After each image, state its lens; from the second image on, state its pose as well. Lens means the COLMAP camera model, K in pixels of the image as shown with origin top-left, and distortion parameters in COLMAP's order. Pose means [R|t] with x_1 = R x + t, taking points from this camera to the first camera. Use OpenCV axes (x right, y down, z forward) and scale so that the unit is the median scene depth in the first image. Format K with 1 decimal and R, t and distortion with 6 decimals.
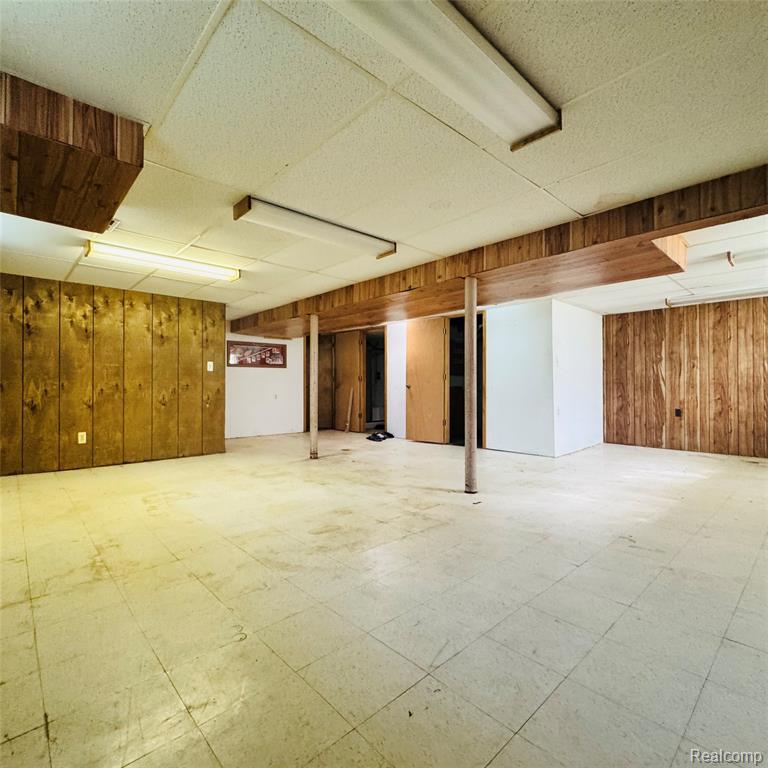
lens RADIAL K [[410.5, 0, 385.1], [0, 410.5, 384.6], [0, 0, 1]] dist [-0.002408, -0.000010]
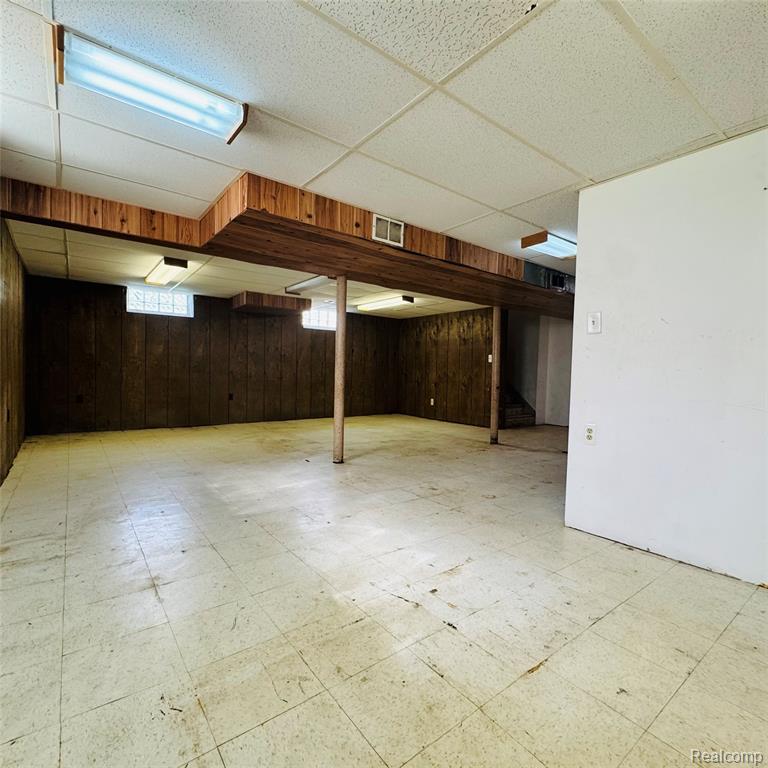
lens RADIAL K [[410.5, 0, 384.9], [0, 410.5, 383.4], [0, 0, 1]] dist [-0.002408, -0.000010]
pose [[-0.089185, 0.028171, -0.995617, 0.984597], [-0.019180, 0.999366, 0.029995, 0.000978], [0.995830, 0.021771, -0.088588, 0.899281]]
